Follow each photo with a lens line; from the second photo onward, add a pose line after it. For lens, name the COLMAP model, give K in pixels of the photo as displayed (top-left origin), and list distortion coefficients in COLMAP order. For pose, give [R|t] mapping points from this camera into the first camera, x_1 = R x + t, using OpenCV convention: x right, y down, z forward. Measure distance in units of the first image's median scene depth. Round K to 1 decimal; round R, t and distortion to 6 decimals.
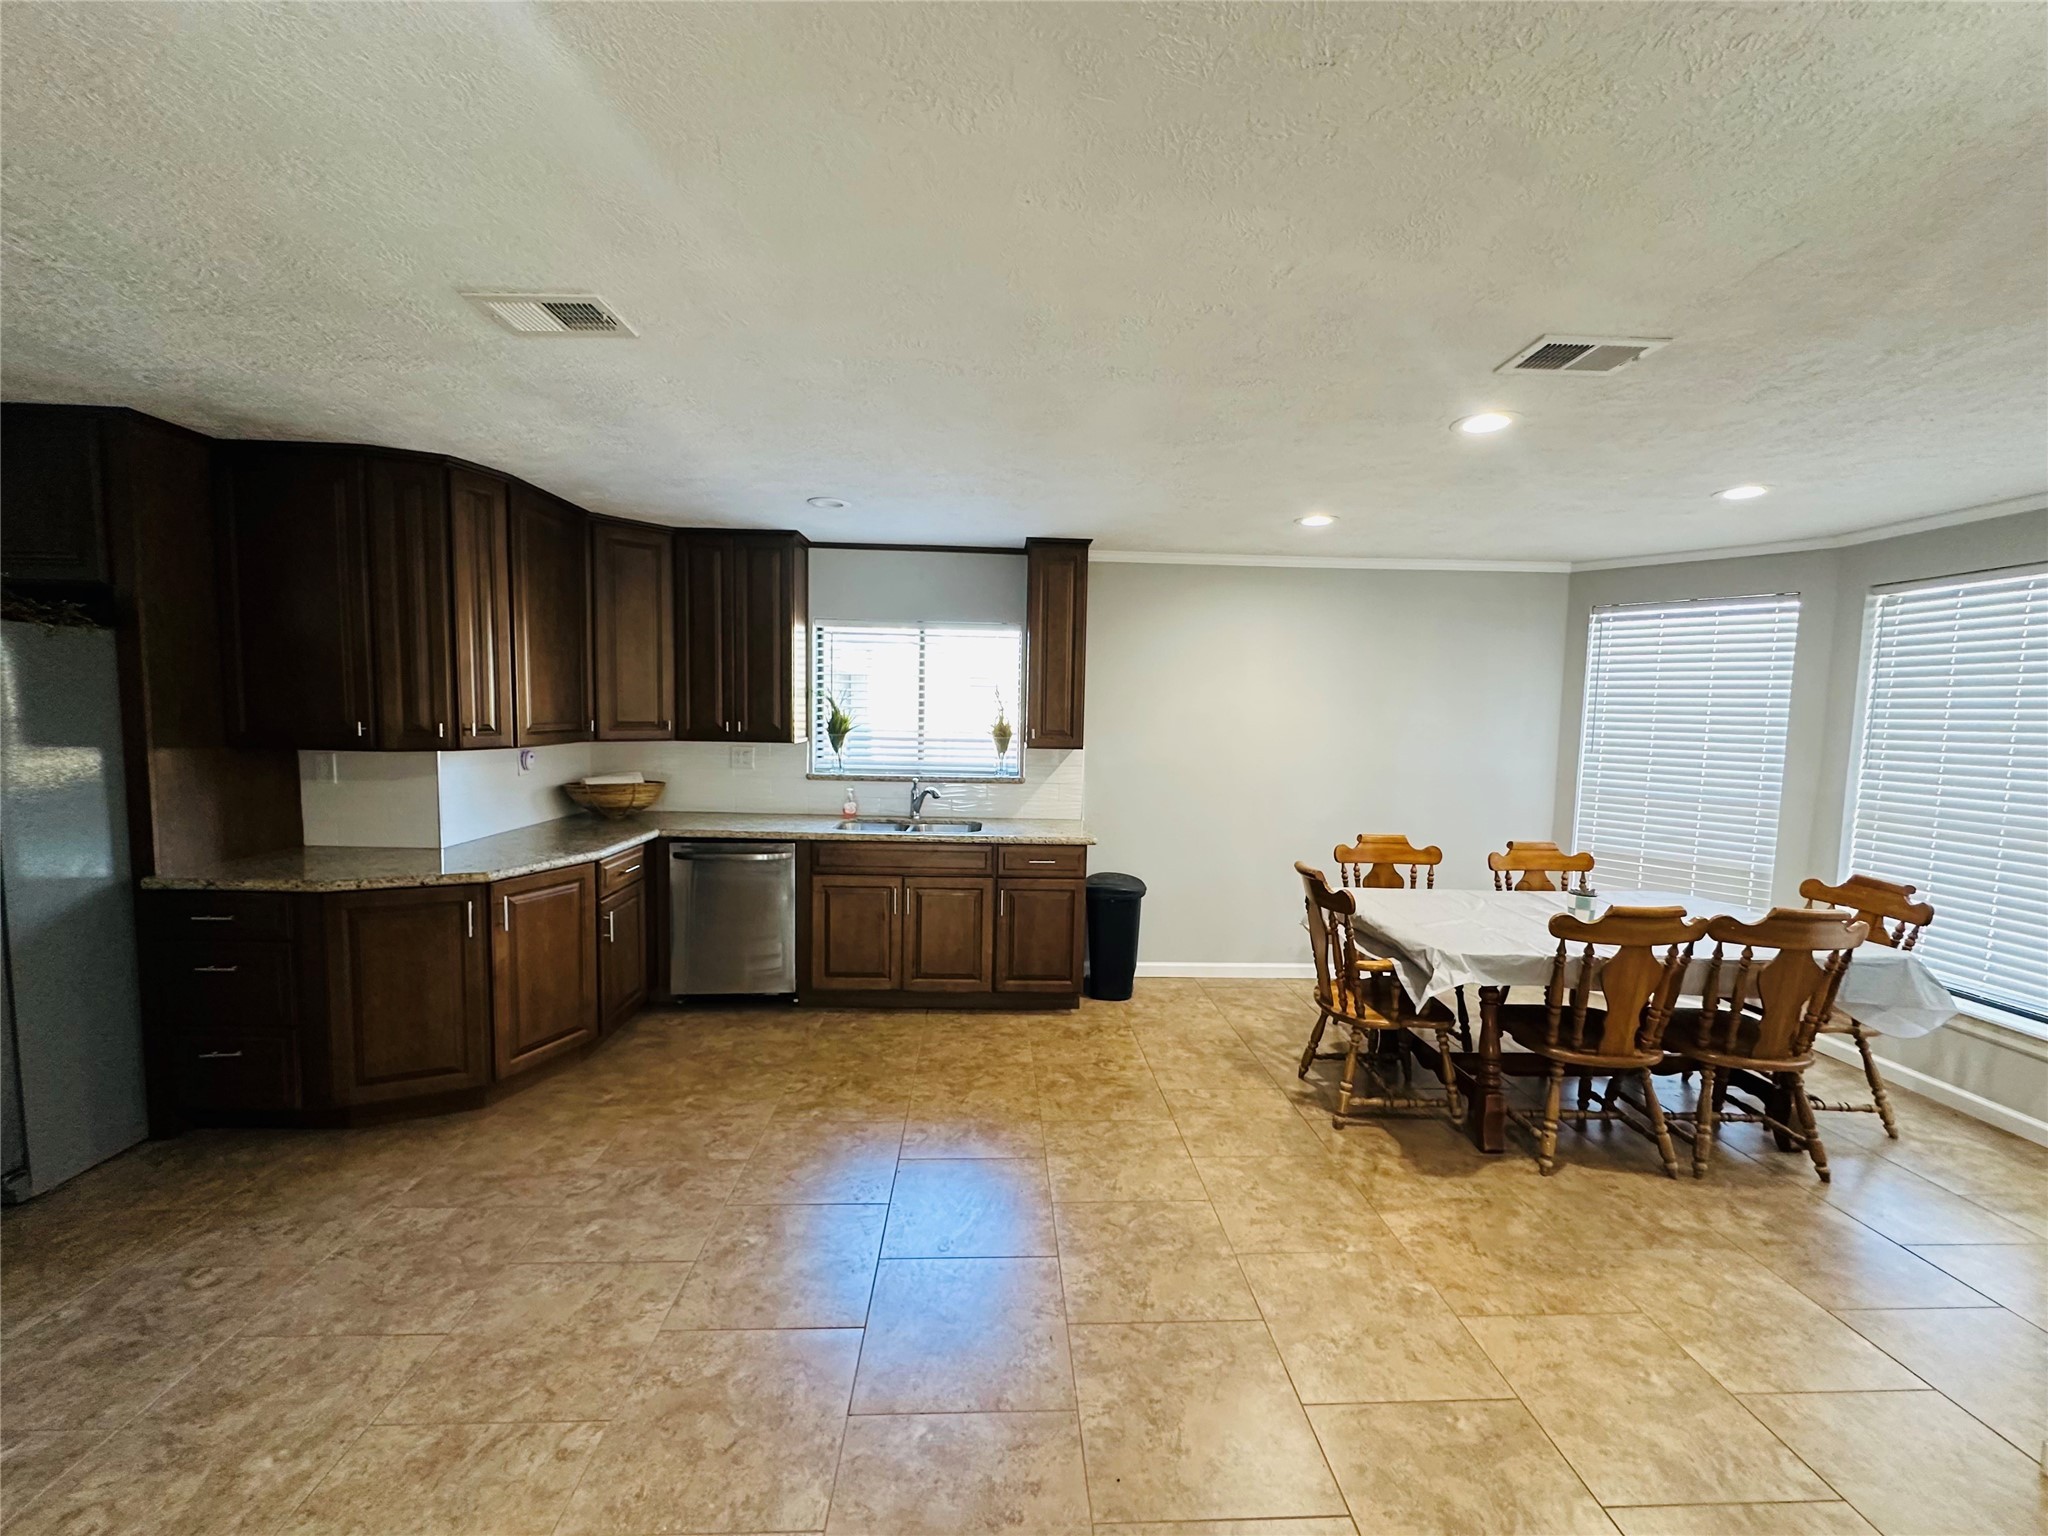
lens RADIAL K [[815.5, 0, 1027.9], [0, 815.5, 769.9], [0, 0, 1]] dist [-0.004410, 0.000541]
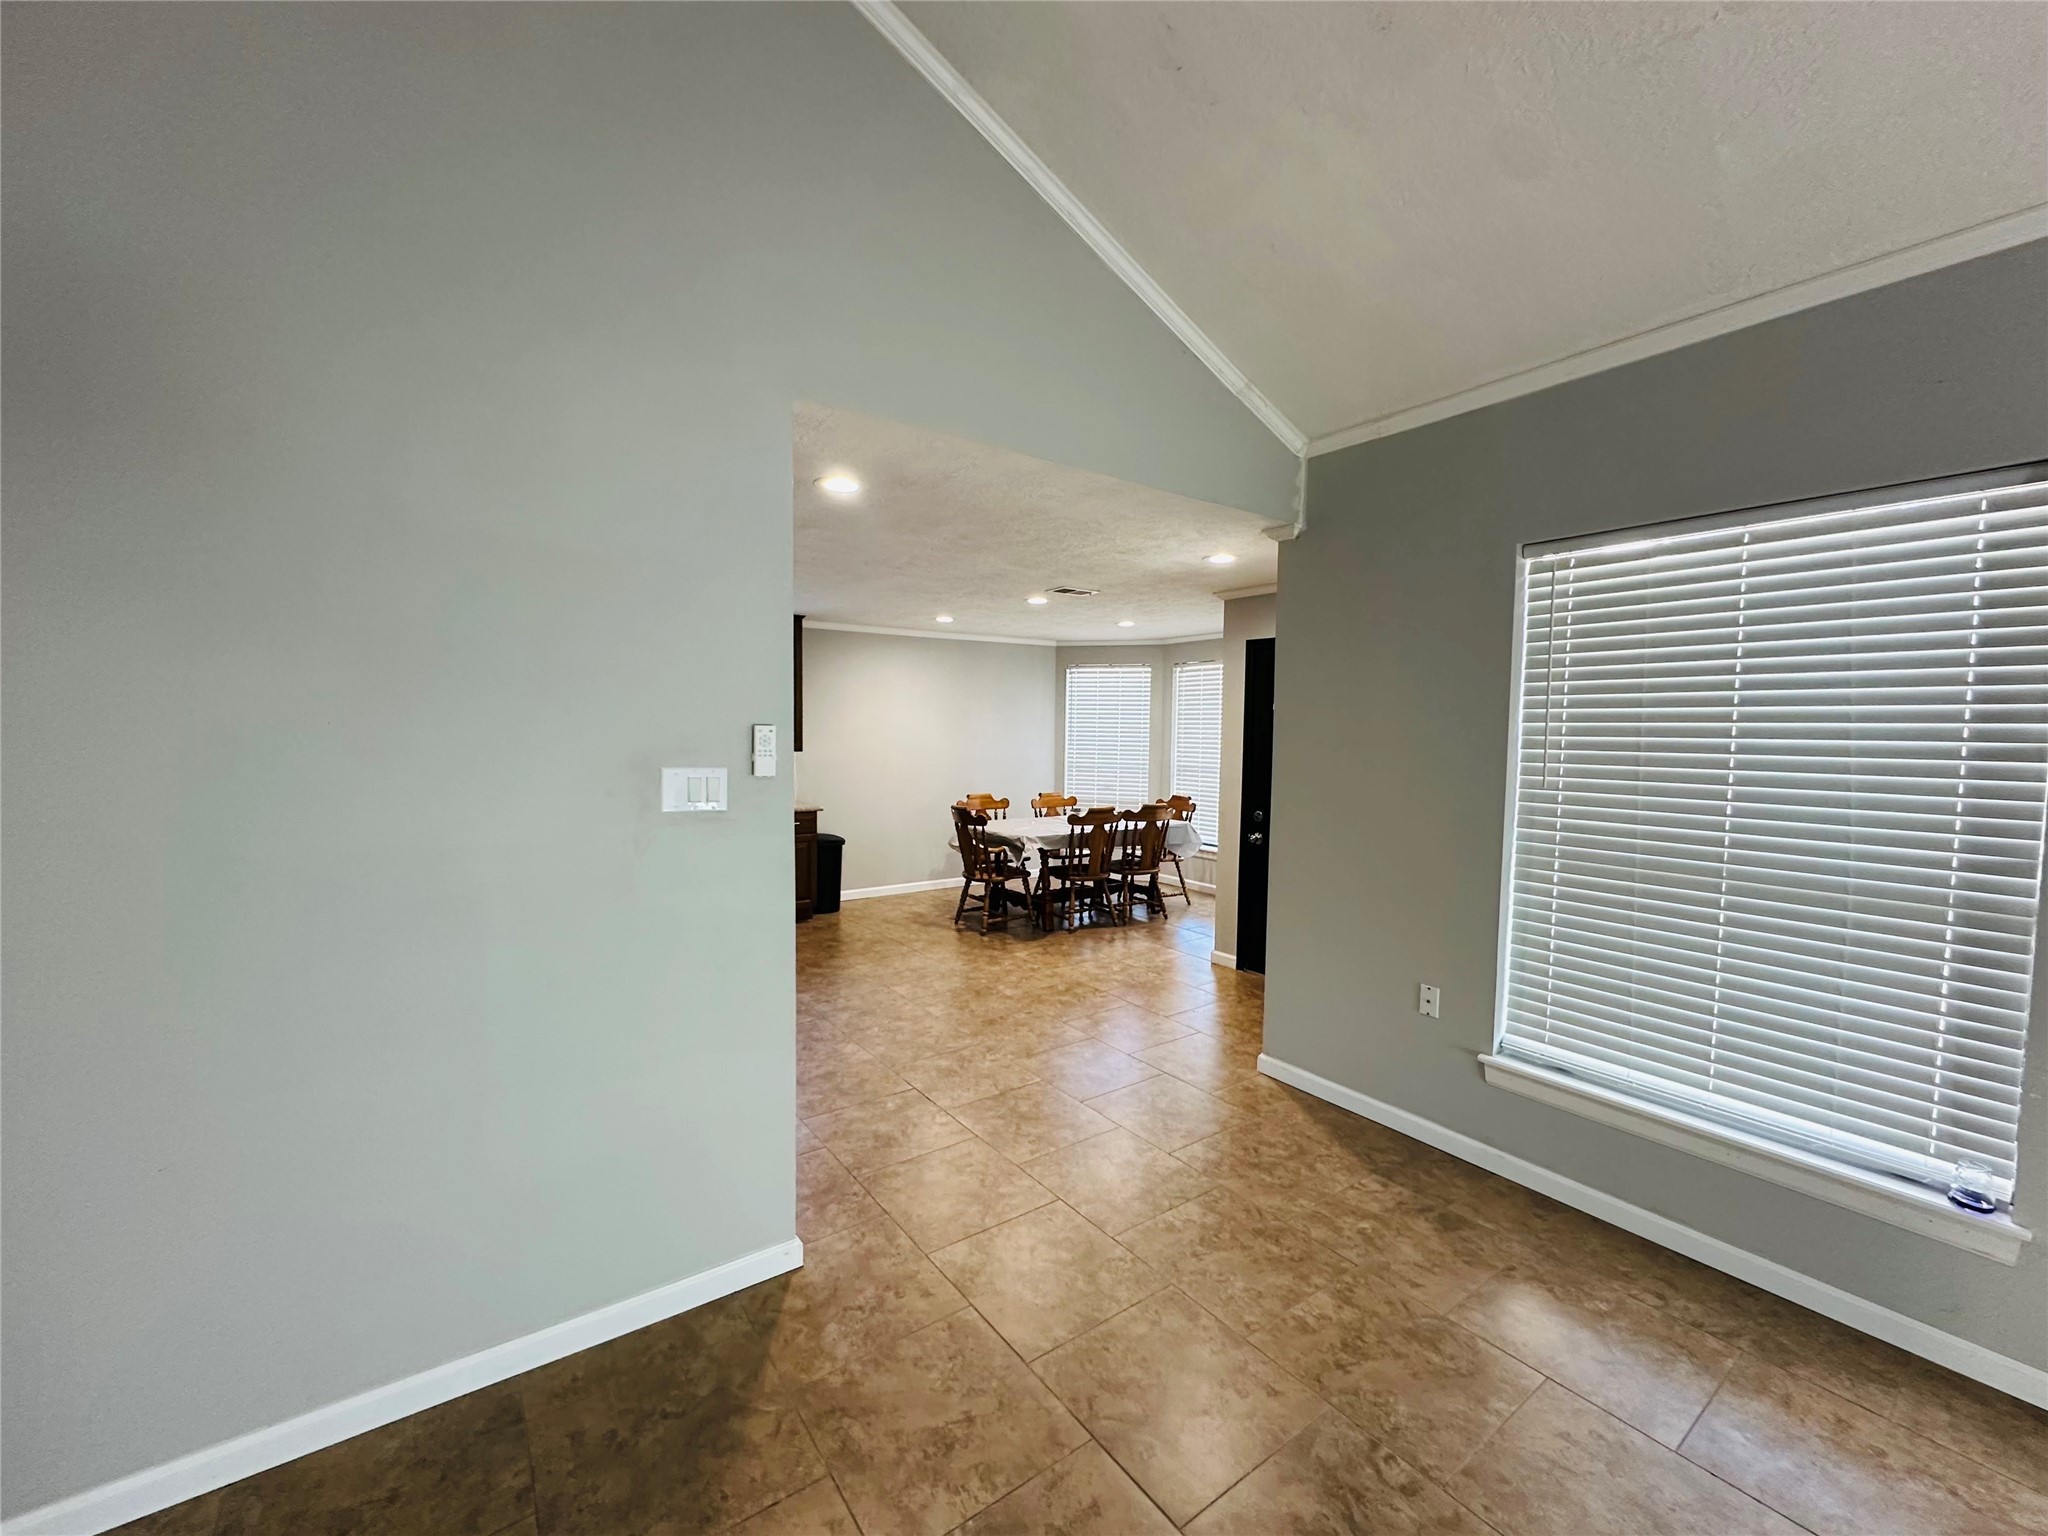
lens RADIAL K [[815.5, 0, 1018.6], [0, 815.5, 759.2], [0, 0, 1]] dist [-0.004410, 0.000541]
pose [[0.842009, -0.036156, 0.538251, -0.512261], [0.047342, 0.998854, -0.006962, 0.025384], [-0.537383, 0.031344, 0.842756, -0.625709]]
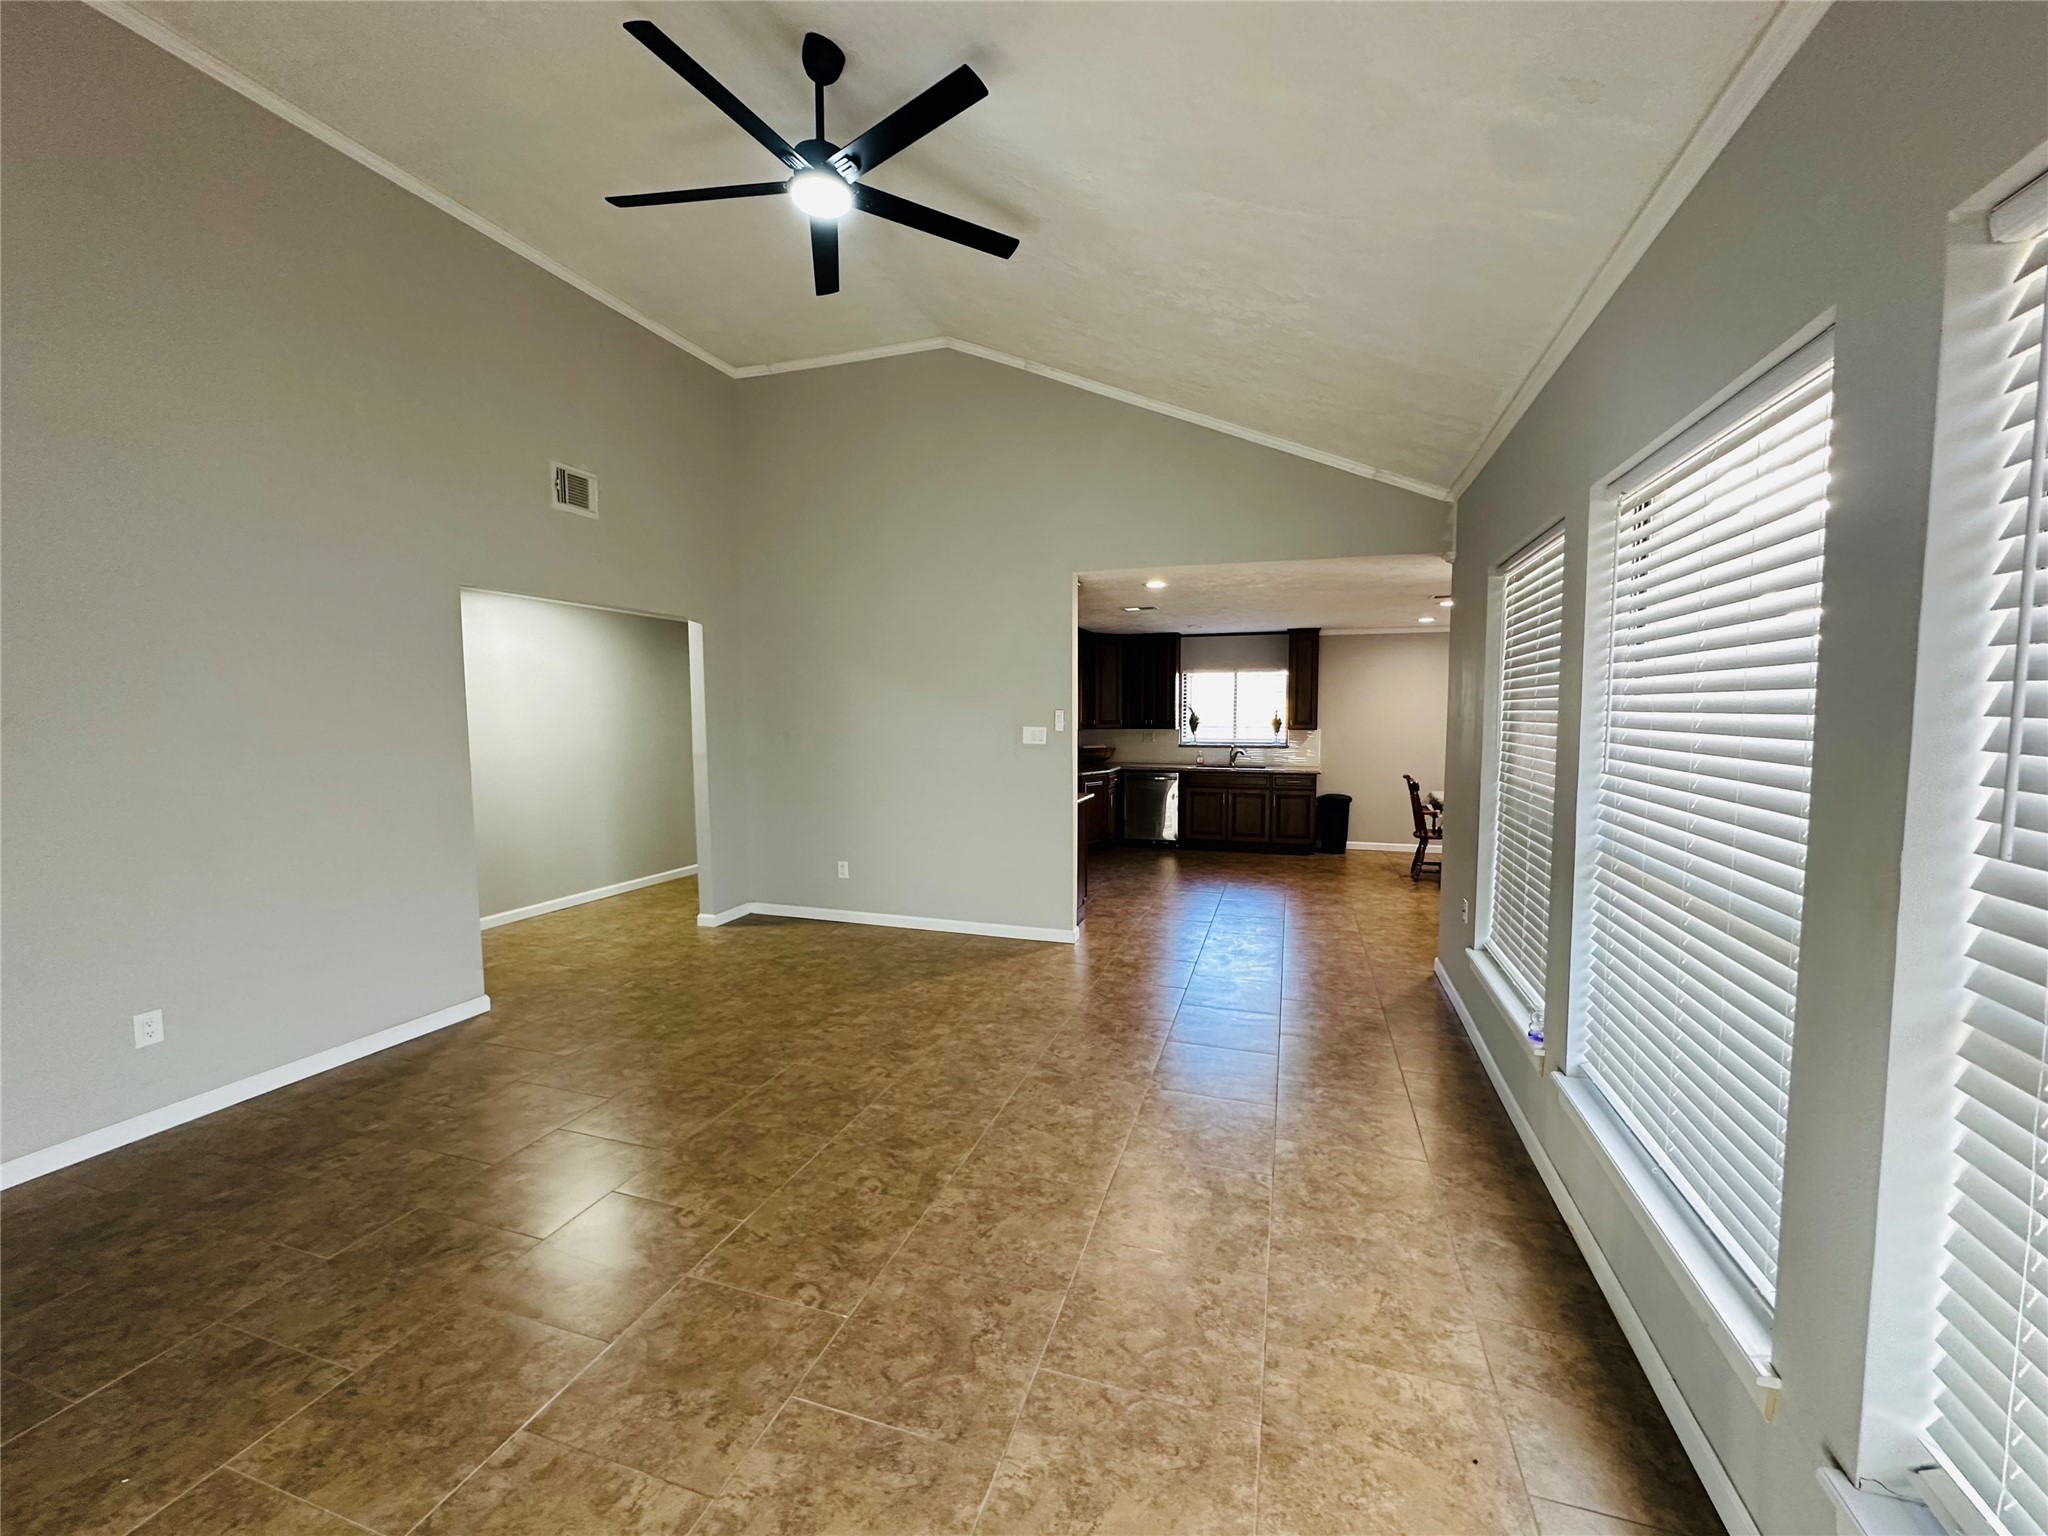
lens RADIAL K [[815.5, 0, 1022.3], [0, 815.5, 768.5], [0, 0, 1]] dist [-0.004410, 0.000541]
pose [[0.932411, 0.002003, -0.361395, 0.143158], [-0.003738, 0.999985, -0.004102, 0.100946], [0.361381, 0.005175, 0.932404, -1.428099]]
